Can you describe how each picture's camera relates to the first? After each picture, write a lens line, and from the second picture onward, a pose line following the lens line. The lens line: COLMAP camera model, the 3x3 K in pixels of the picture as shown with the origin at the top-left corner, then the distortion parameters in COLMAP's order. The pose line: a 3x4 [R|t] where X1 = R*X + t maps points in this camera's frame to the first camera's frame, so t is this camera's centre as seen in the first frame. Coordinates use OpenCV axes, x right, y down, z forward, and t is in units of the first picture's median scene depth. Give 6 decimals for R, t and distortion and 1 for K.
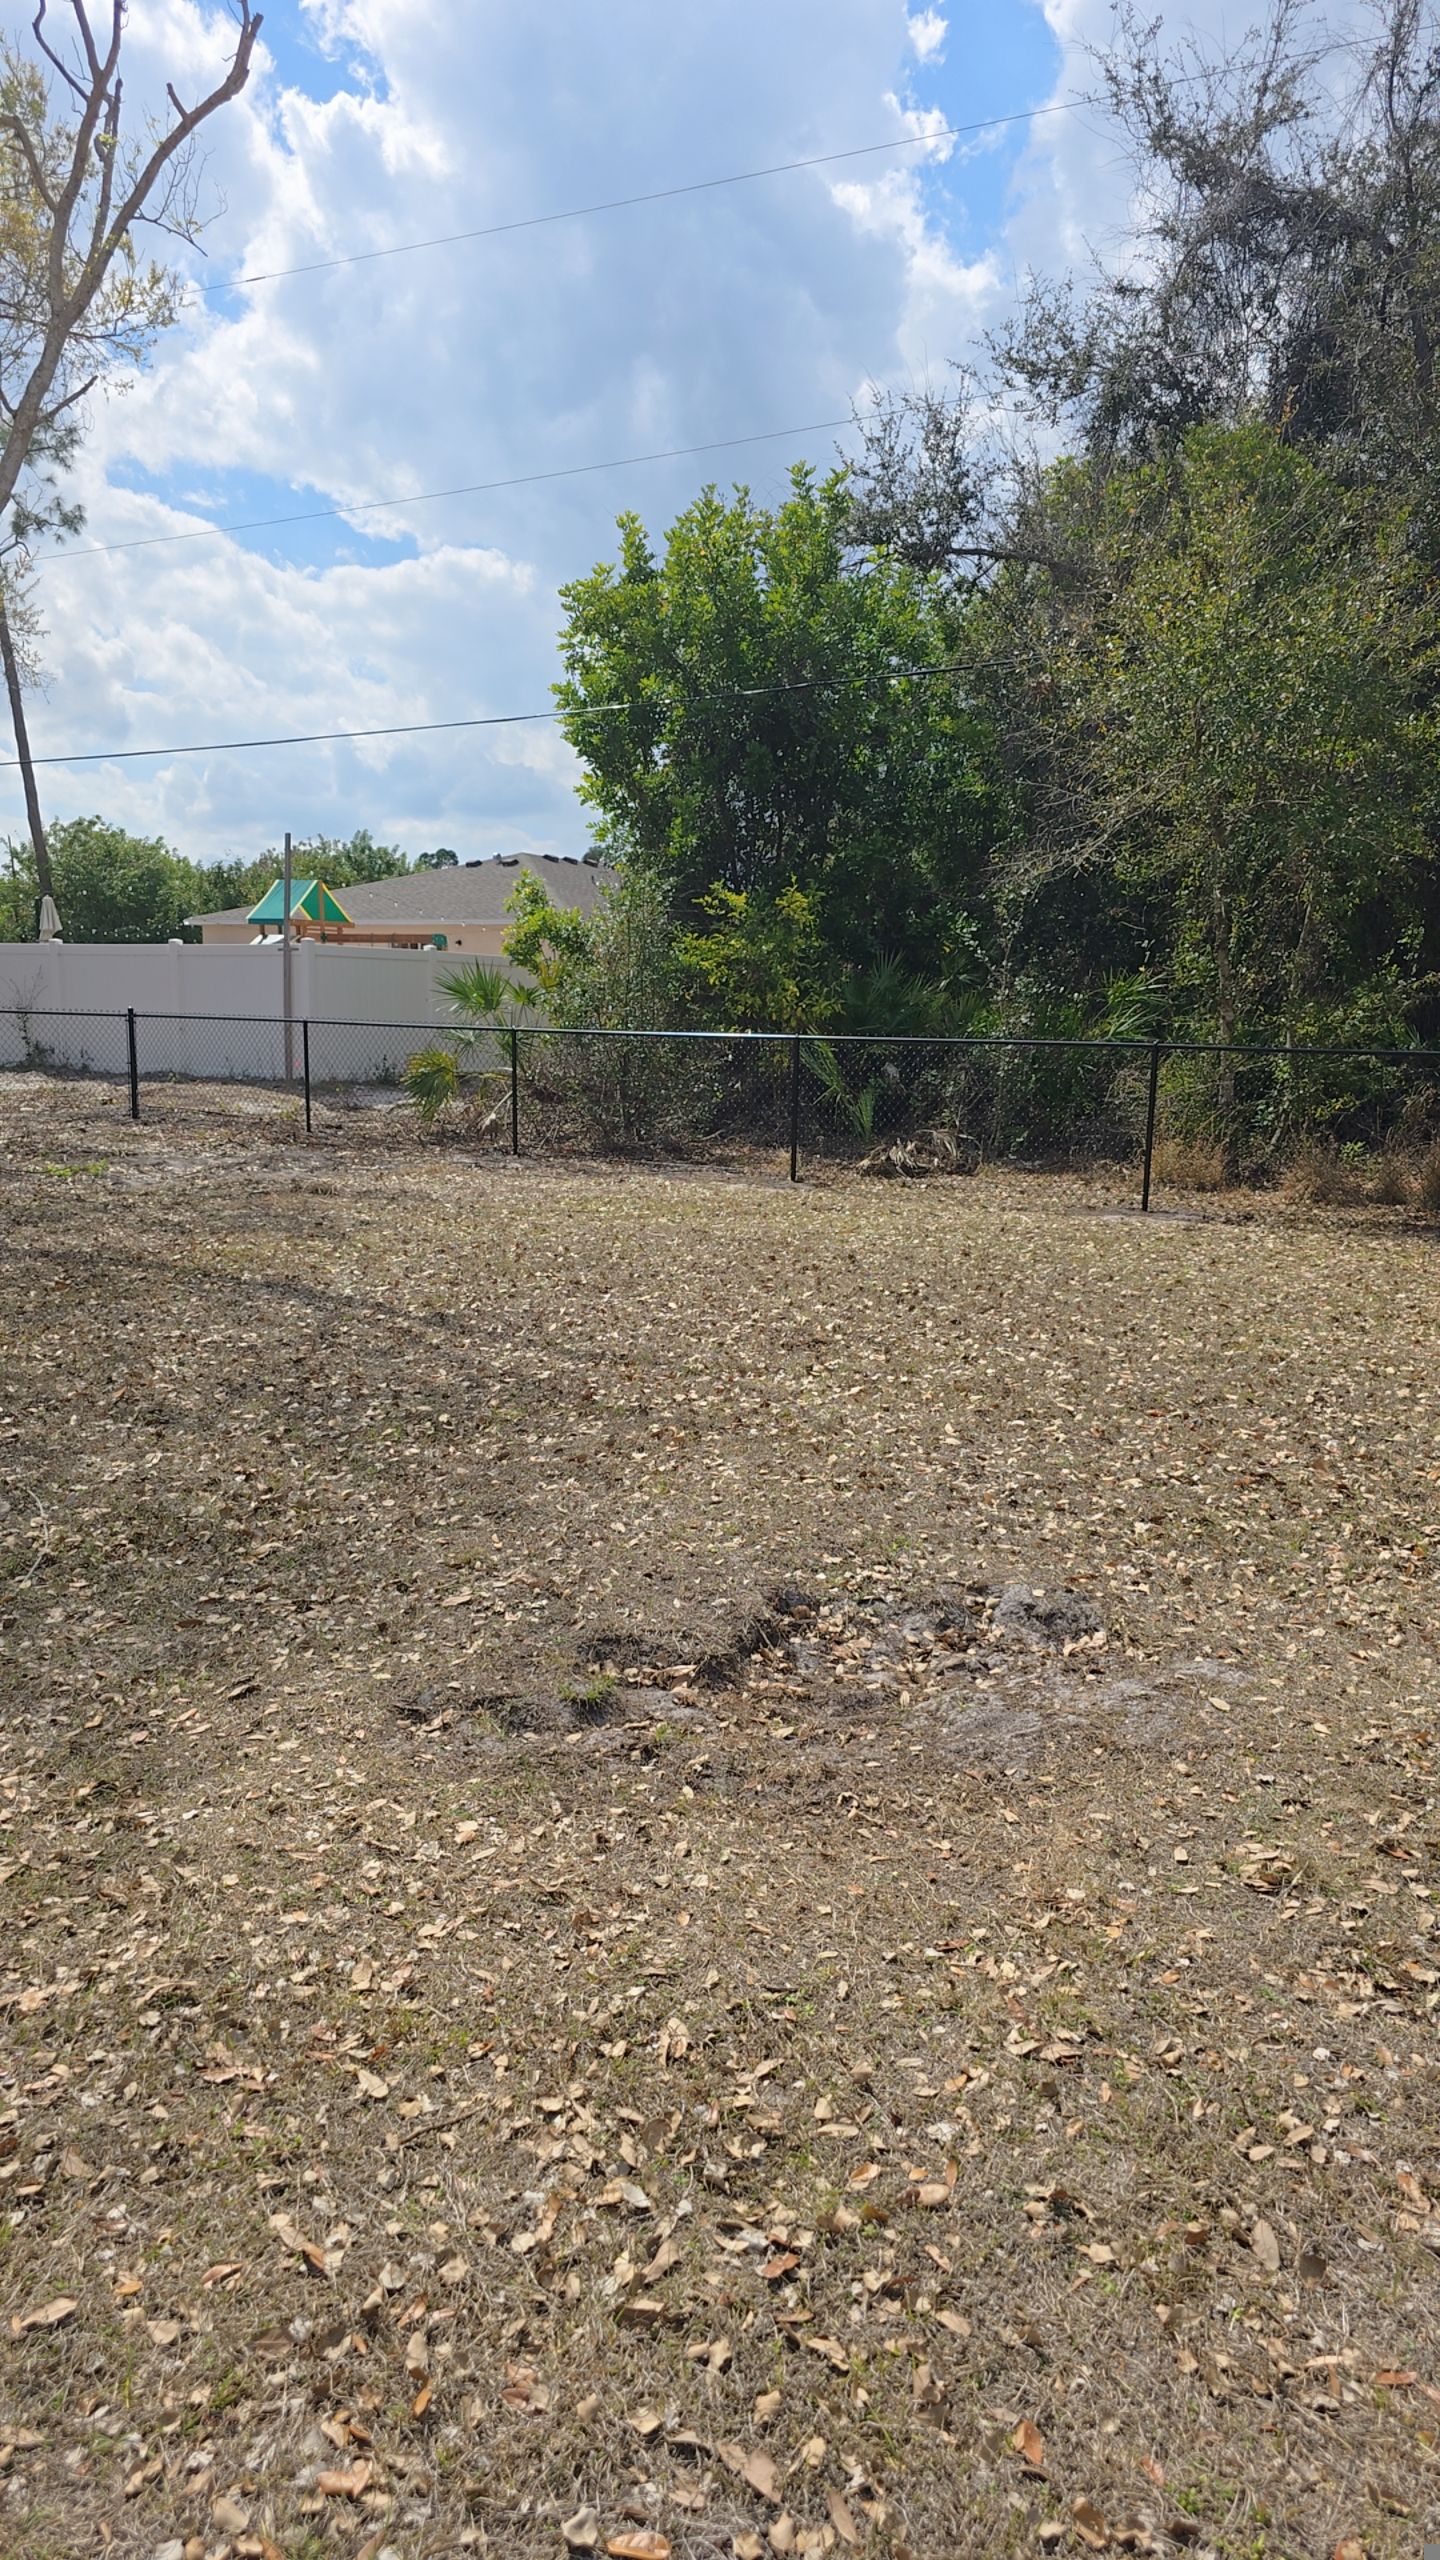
lens RADIAL K [[1739.2, 0, 720.0], [0, 1739.2, 1280.0], [0, 0, 1]] dist [0.110744, -0.123996]
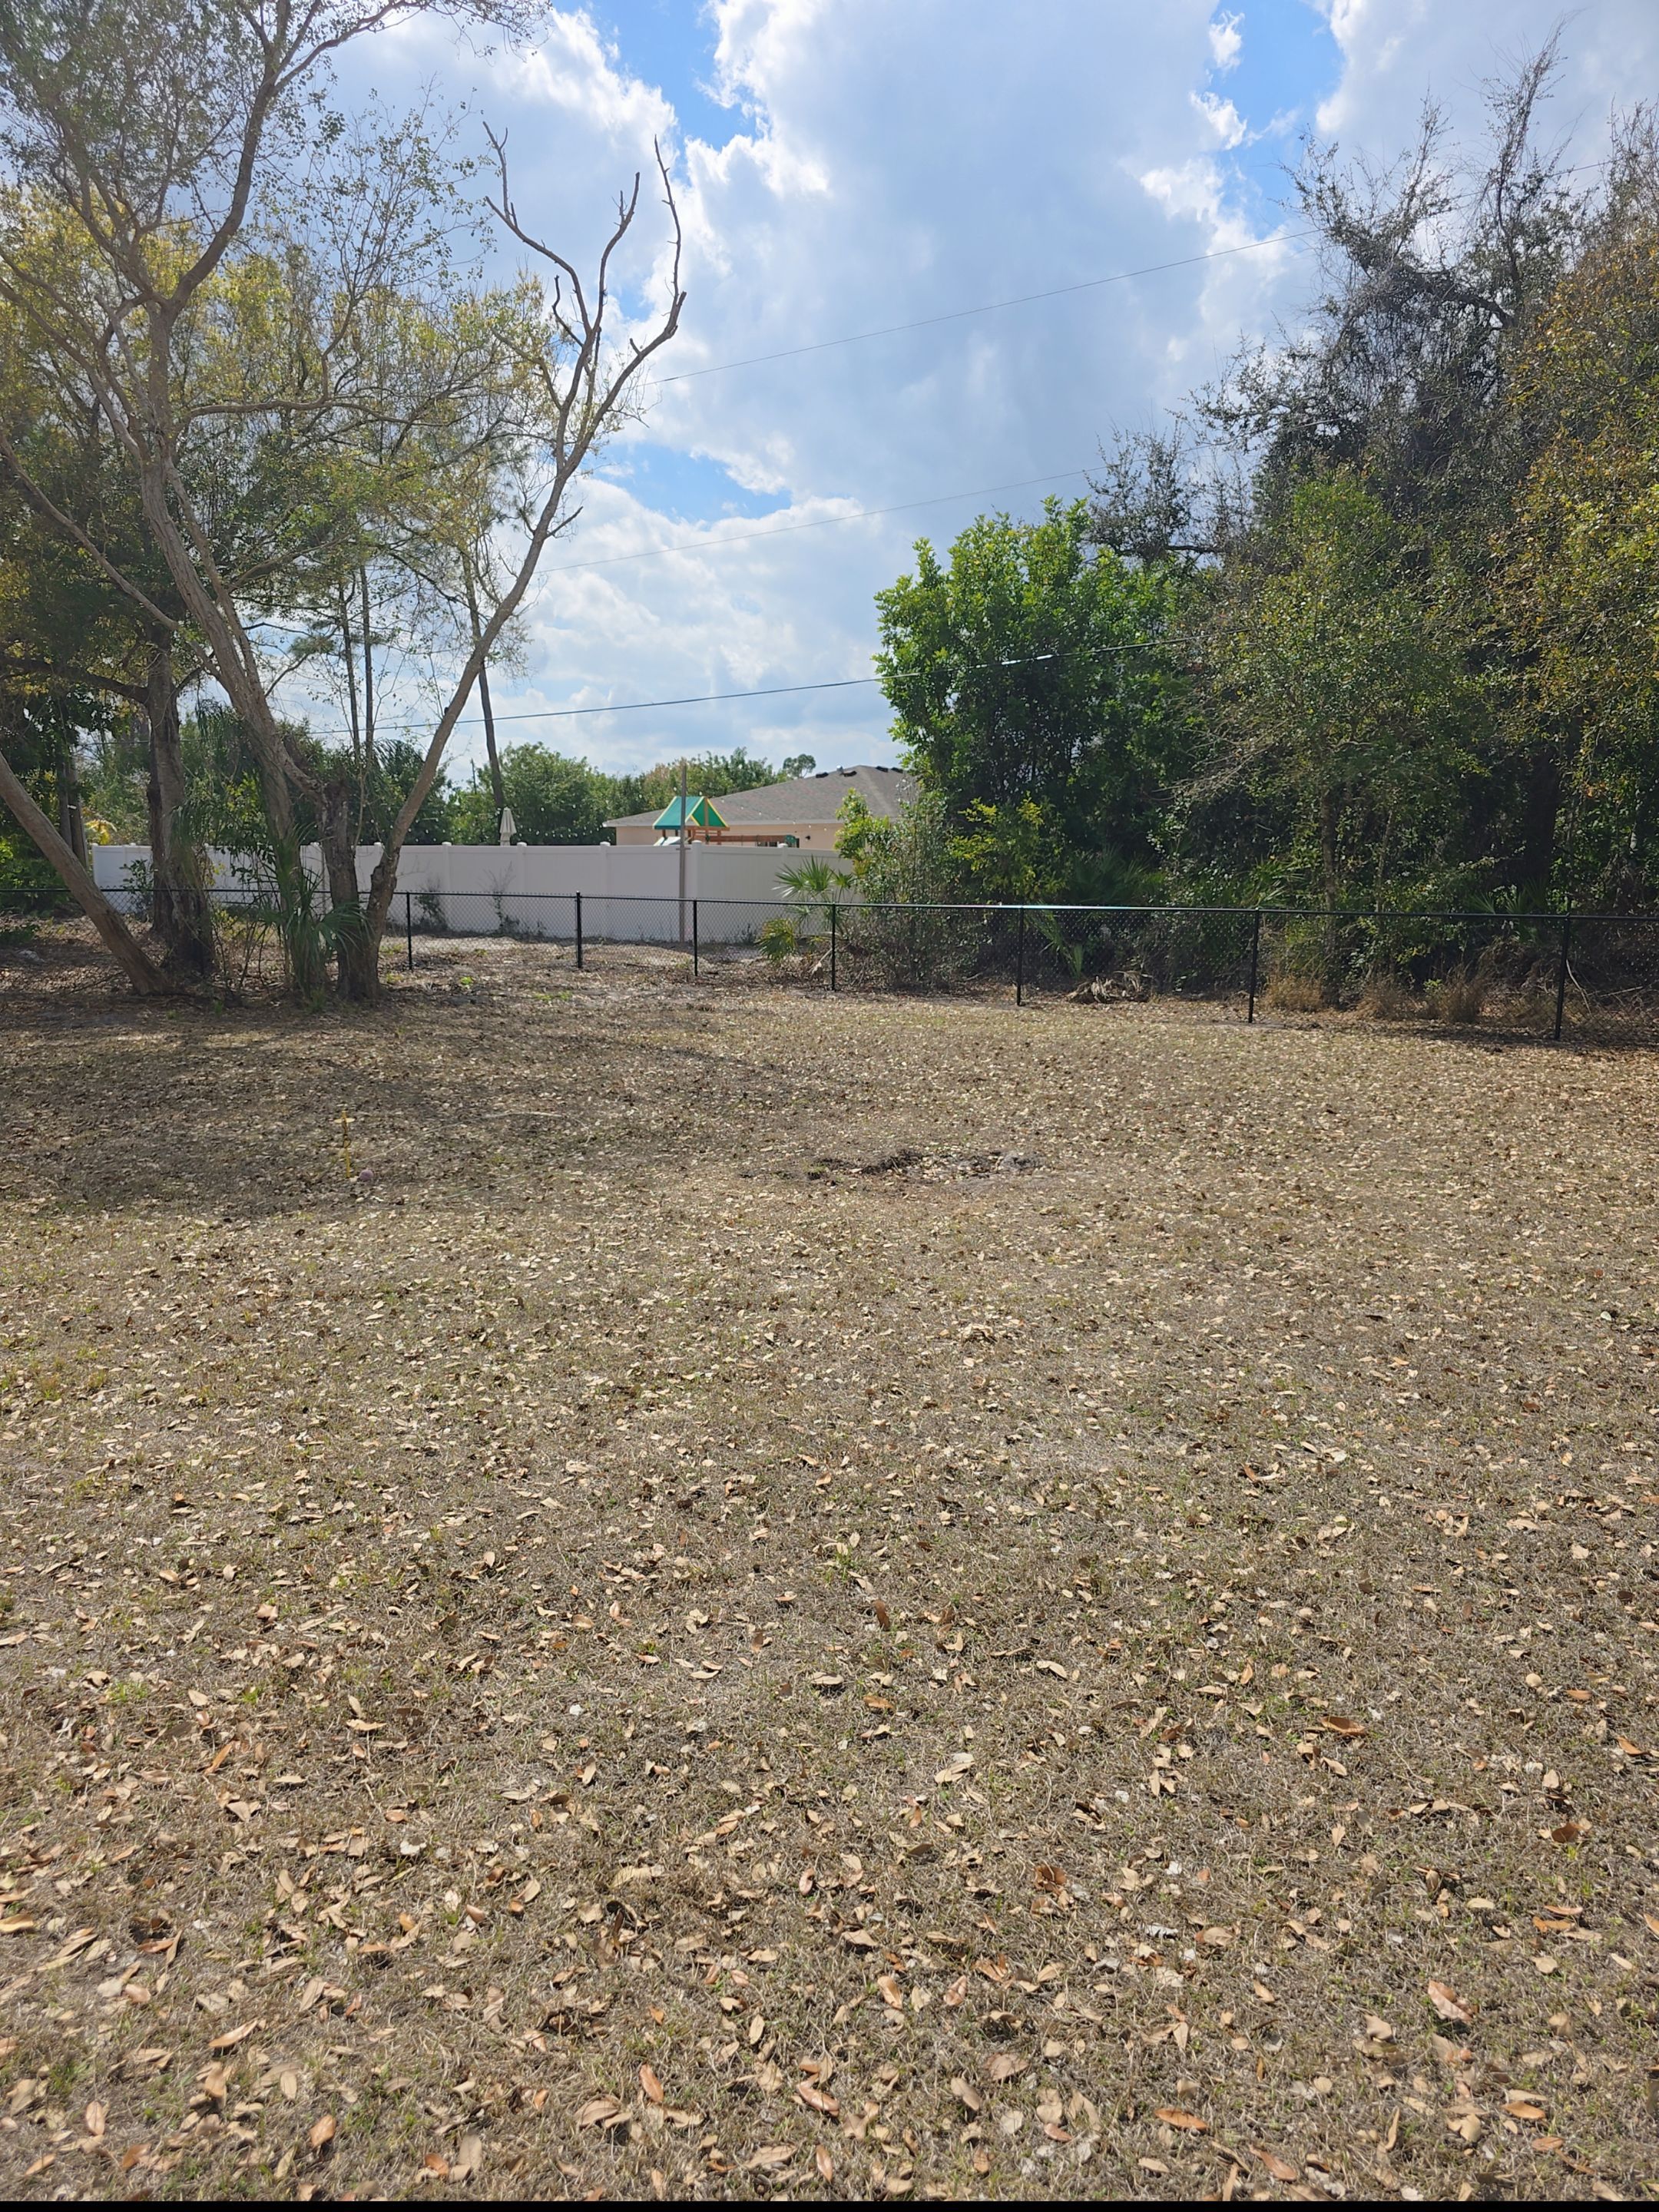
lens RADIAL K [[1603.3, 0, 793.2], [0, 1603.3, 1066.4], [0, 0, 1]] dist [0.322728, -0.497790]
pose [[0.986594, 0.010402, -0.162860, 0.061126], [-0.017179, 0.999042, -0.040260, 0.041310], [0.162285, 0.042518, 0.985827, -0.291515]]
